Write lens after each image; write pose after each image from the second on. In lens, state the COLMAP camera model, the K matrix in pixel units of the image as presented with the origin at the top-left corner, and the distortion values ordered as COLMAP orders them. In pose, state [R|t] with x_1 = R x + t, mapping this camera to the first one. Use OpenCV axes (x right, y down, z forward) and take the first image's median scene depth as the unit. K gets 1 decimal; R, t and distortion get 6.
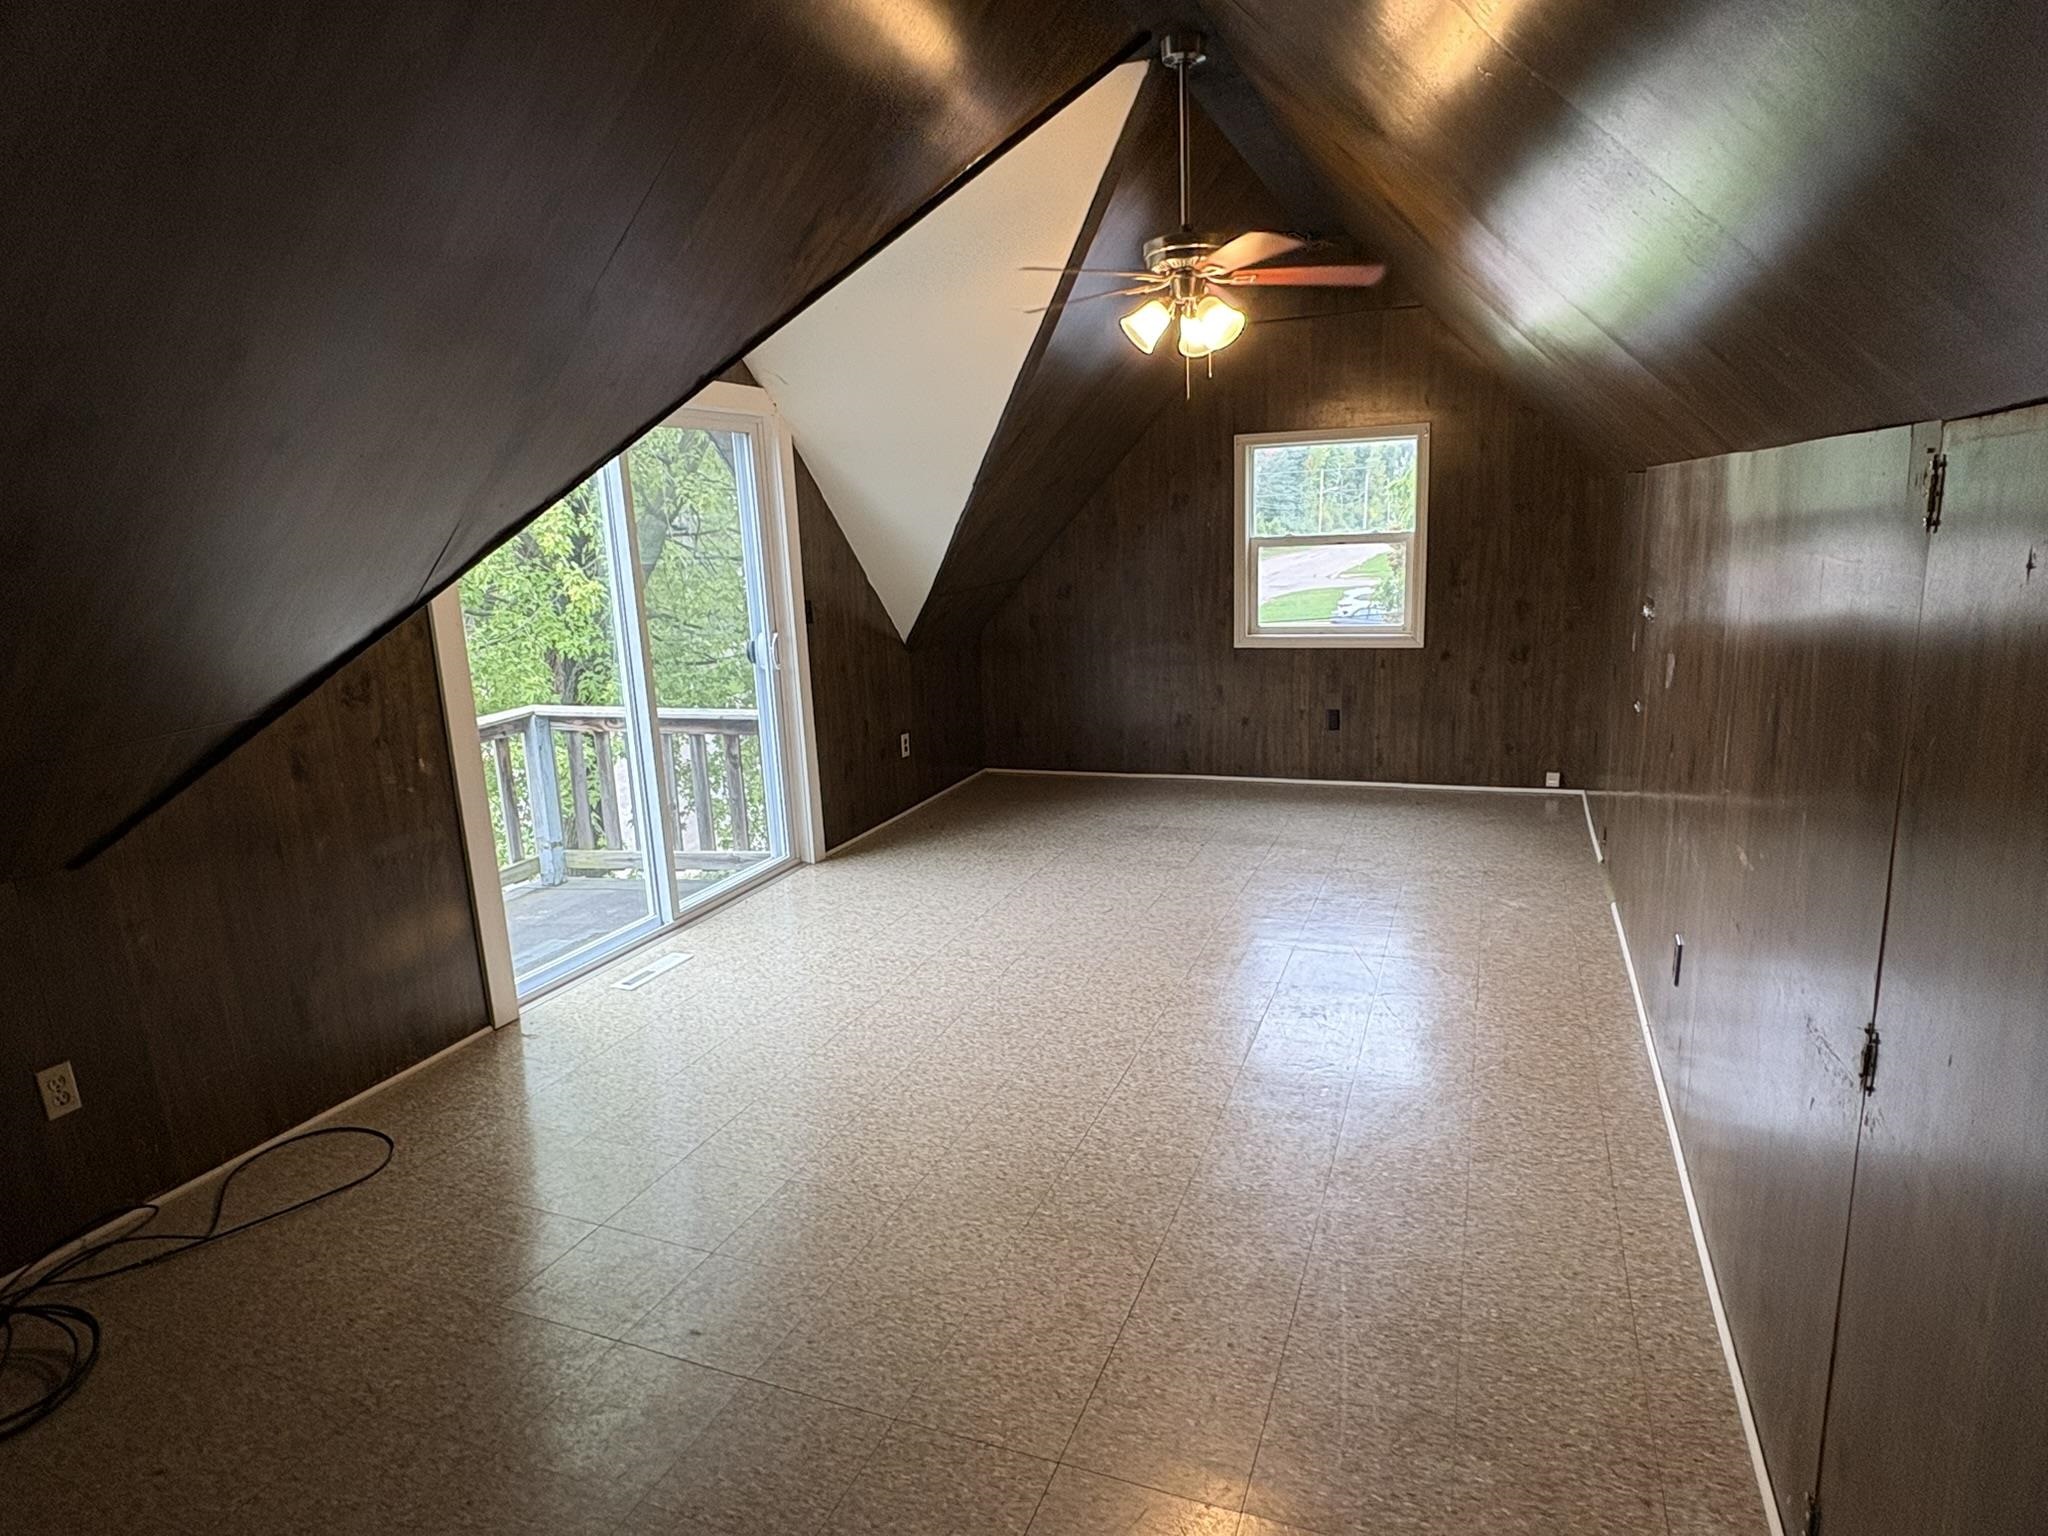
lens RADIAL K [[1179.7, 0, 1024.8], [0, 1179.7, 771.5], [0, 0, 1]] dist [0.009056, 0.001208]
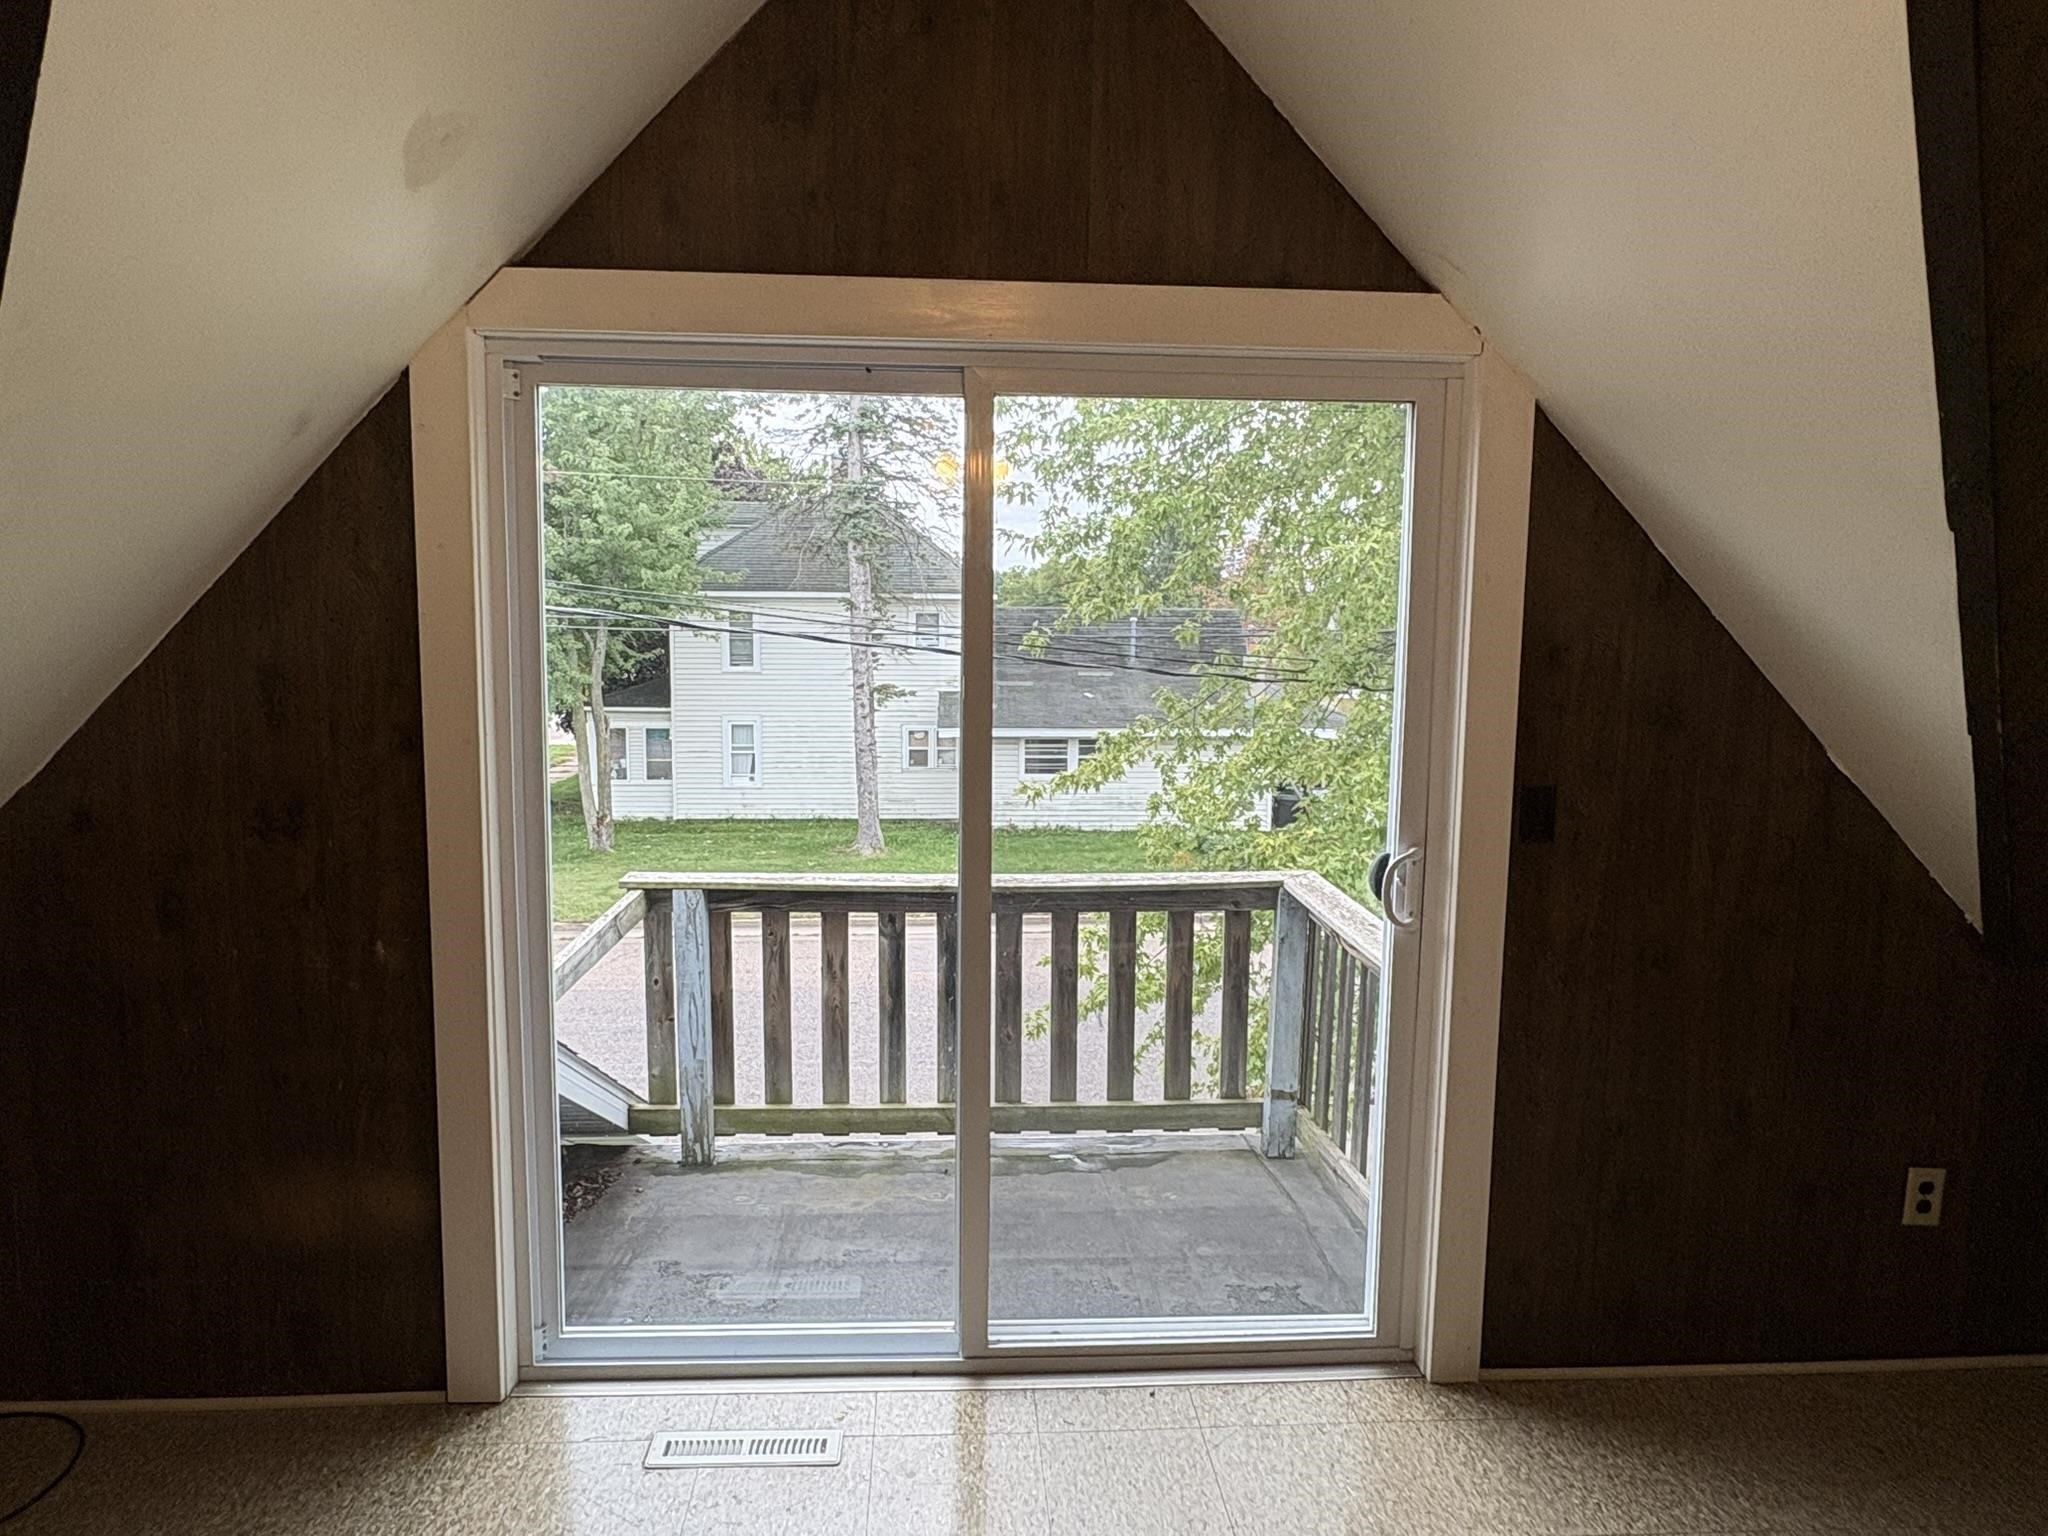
lens RADIAL K [[1283.6, 0, 1025.7], [0, 1283.6, 772.3], [0, 0, 1]] dist [-0.005171, 0.006515]
pose [[0.423585, 0.160416, -0.891539, 0.182129], [-0.220006, 0.972945, 0.070535, -0.179371], [0.878734, 0.166267, 0.447417, 0.798463]]
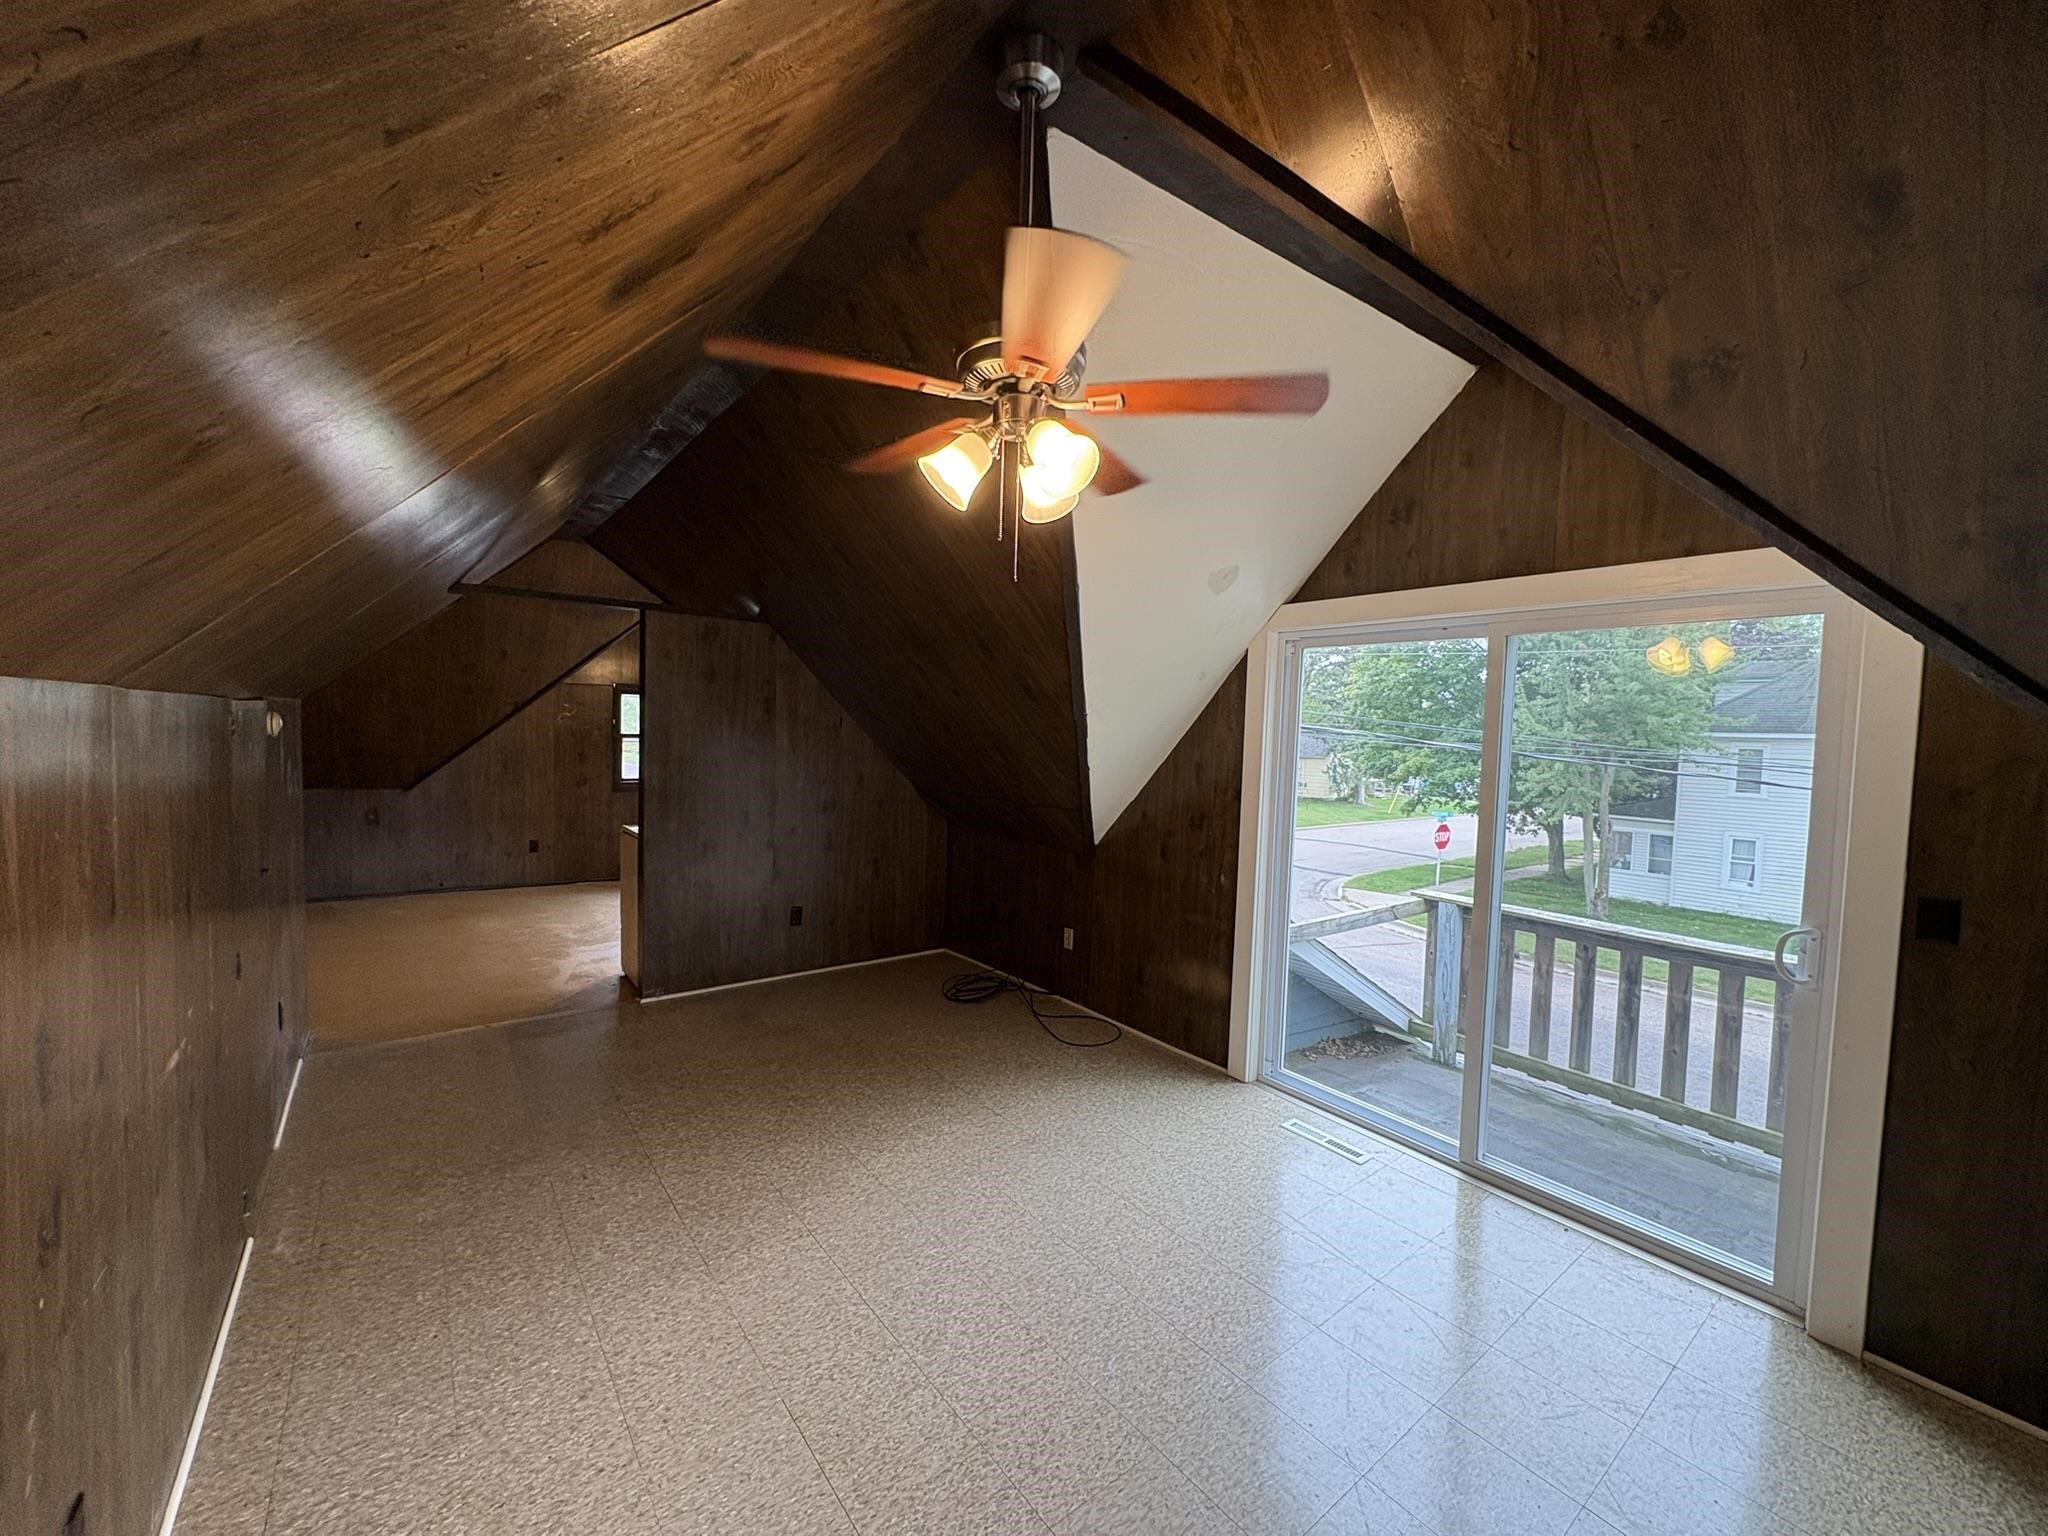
lens RADIAL K [[815.9, 0, 1019.8], [0, 815.9, 769.8], [0, 0, 1]] dist [0.000865, 0.000186]
pose [[-0.520976, 0.075415, -0.850233, 0.433536], [-0.182175, 0.963315, 0.197072, -0.249986], [0.833904, 0.257561, -0.488125, 1.029938]]
